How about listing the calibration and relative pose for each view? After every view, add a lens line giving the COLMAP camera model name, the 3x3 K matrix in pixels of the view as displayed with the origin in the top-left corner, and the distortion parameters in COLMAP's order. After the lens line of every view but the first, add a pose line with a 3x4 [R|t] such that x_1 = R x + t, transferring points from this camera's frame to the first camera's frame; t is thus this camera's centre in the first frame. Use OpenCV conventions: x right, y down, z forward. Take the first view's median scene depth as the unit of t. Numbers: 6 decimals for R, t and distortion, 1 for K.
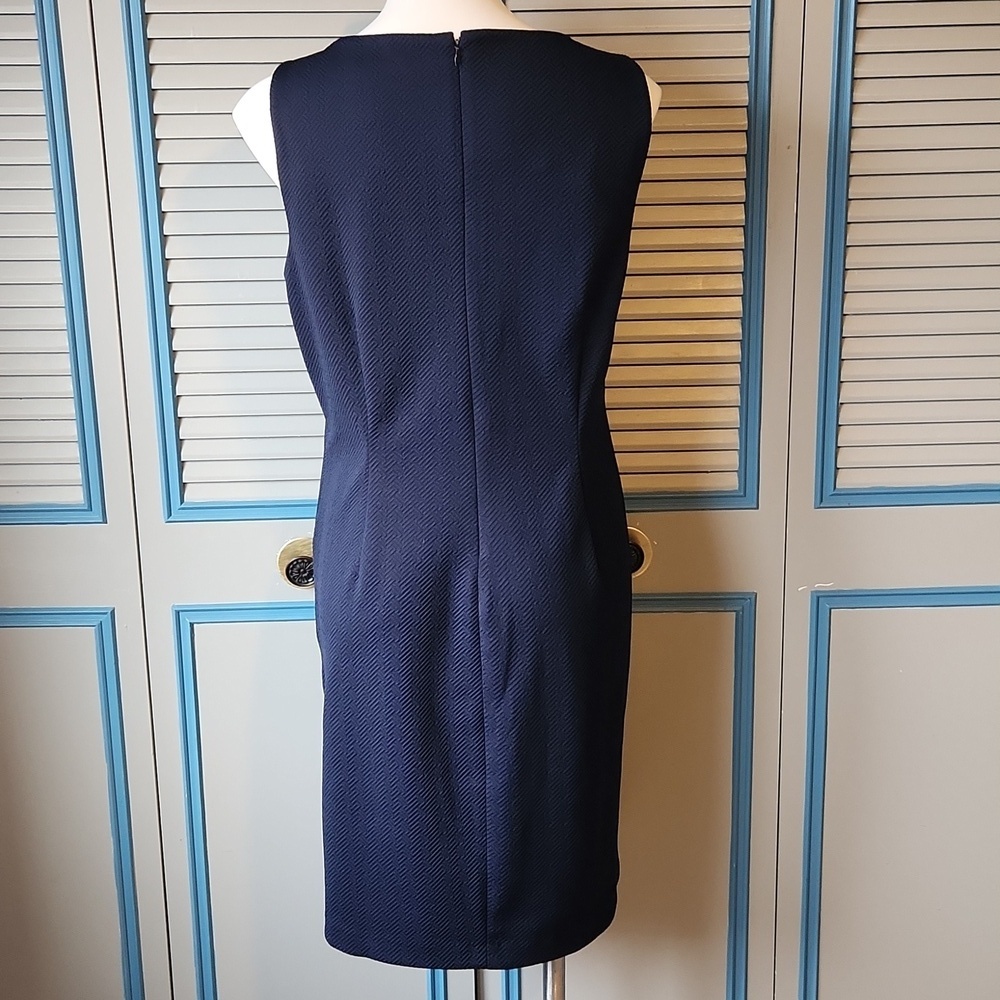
lens RADIAL K [[1478.6, 0, 511.8], [0, 1478.6, 523.5], [0, 0, 1]] dist [0.064598, 0.000000]
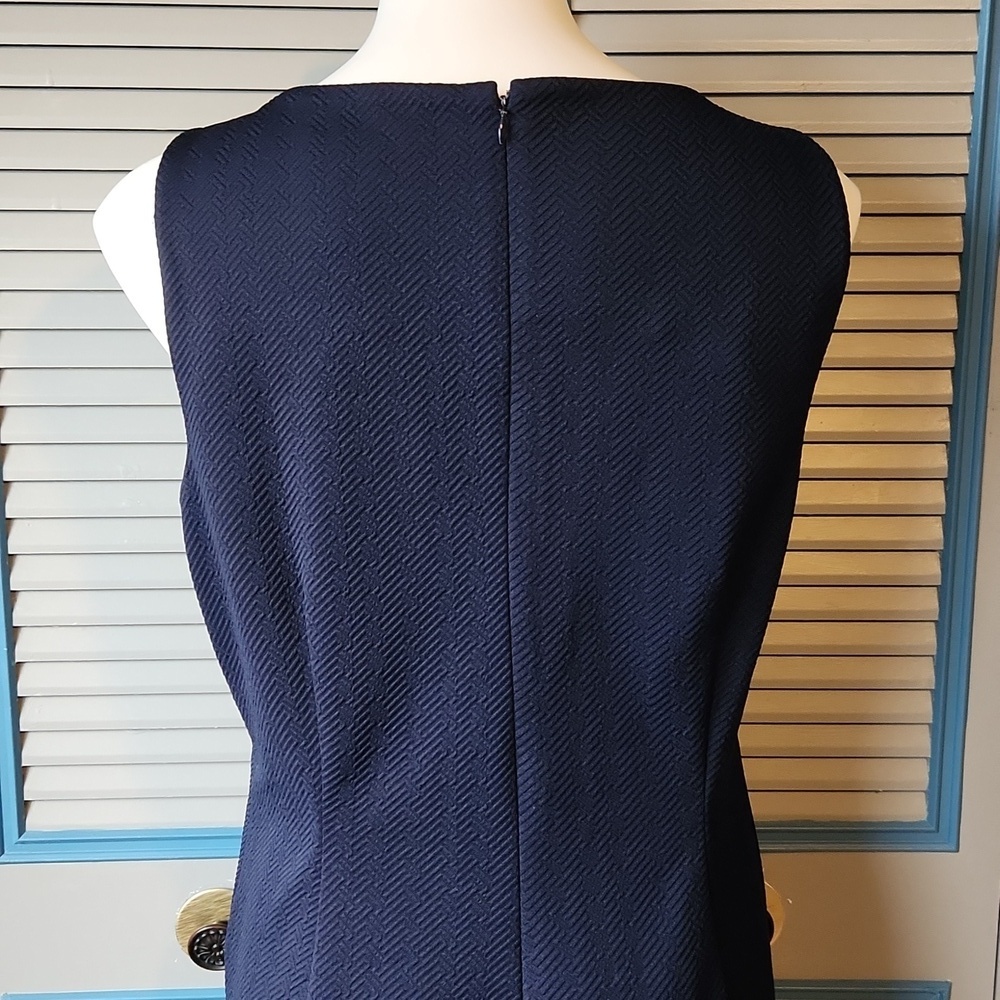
lens RADIAL K [[1478.6, 0, 494.0], [0, 1478.6, 502.4], [0, 0, 1]] dist [0.064598, 0.000000]
pose [[0.999863, 0.016546, 0.000747, -0.033391], [-0.016476, 0.998250, -0.056795, -0.131090], [-0.001685, 0.056775, 0.998386, 0.418173]]
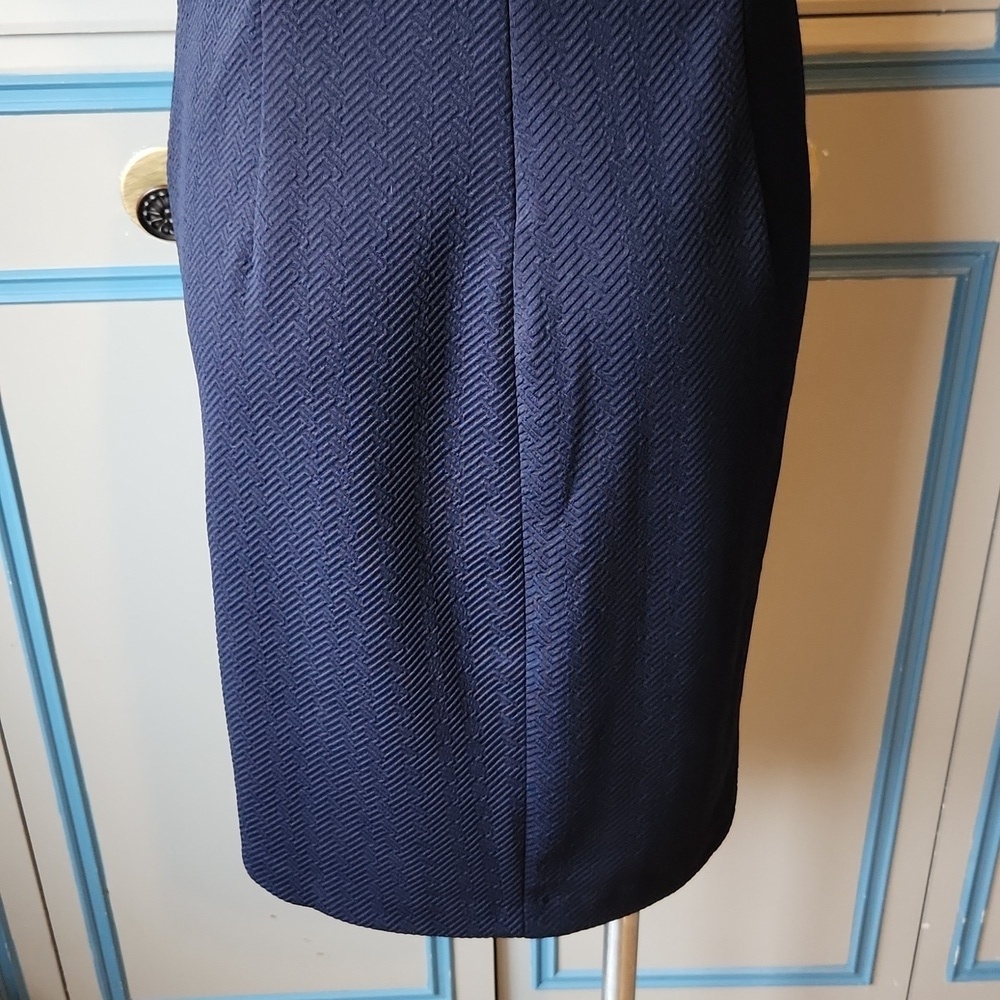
lens RADIAL K [[1478.6, 0, 509.4], [0, 1478.6, 507.9], [0, 0, 1]] dist [0.064598, 0.000000]
pose [[0.999919, -0.006677, 0.010849, -0.027410], [0.003215, 0.956348, 0.292212, -0.025017], [-0.012326, -0.292154, 0.956292, 0.504556]]
